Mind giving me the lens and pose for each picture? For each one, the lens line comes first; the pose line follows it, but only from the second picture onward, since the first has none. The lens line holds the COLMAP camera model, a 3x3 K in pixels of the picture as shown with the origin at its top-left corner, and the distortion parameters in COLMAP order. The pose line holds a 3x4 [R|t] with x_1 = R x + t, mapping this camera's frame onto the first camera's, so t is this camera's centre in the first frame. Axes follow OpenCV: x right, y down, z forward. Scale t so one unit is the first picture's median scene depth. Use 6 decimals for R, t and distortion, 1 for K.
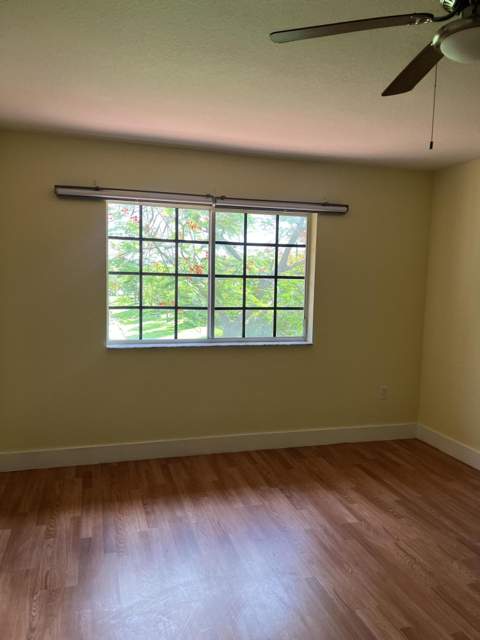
lens RADIAL K [[485.6, 0, 240.0], [0, 485.6, 314.1], [0, 0, 1]] dist [0.002915, -0.023080]
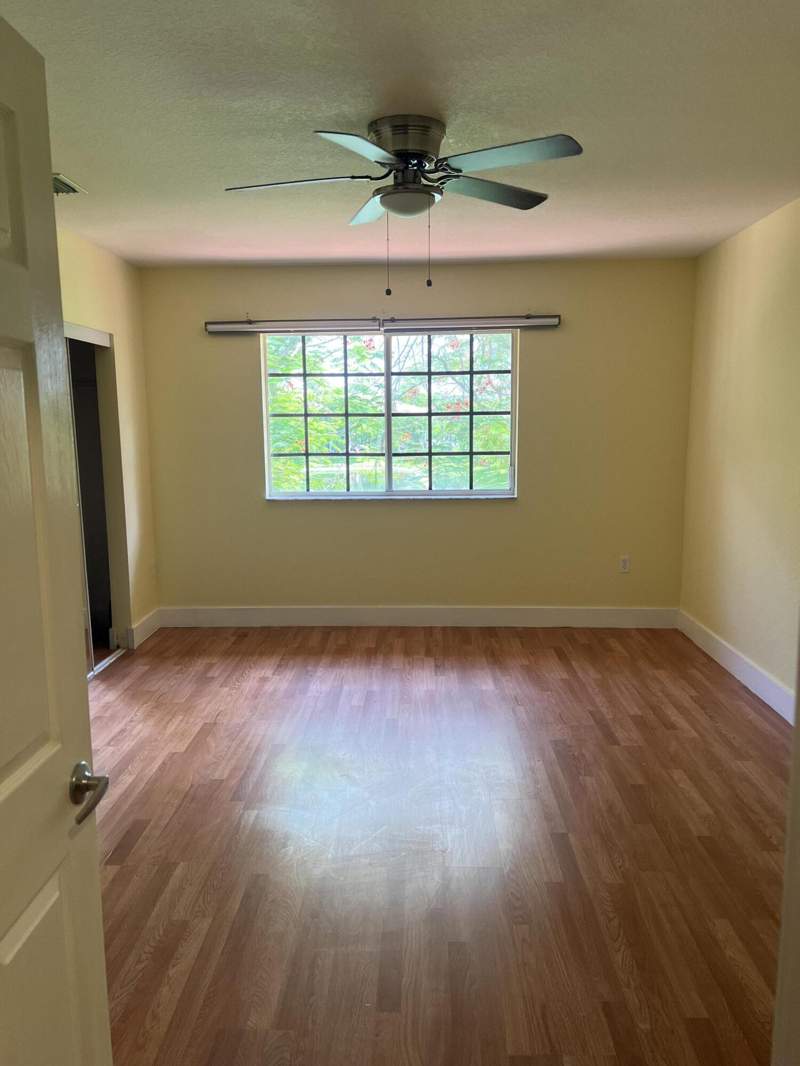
lens RADIAL K [[808.8, 0, 402.3], [0, 808.8, 536.9], [0, 0, 1]] dist [0.002915, -0.023080]
pose [[0.946803, 0.012828, -0.321559, 0.451211], [0.008442, 0.997871, 0.064666, 0.044190], [0.321704, -0.063940, 0.944679, -0.343017]]
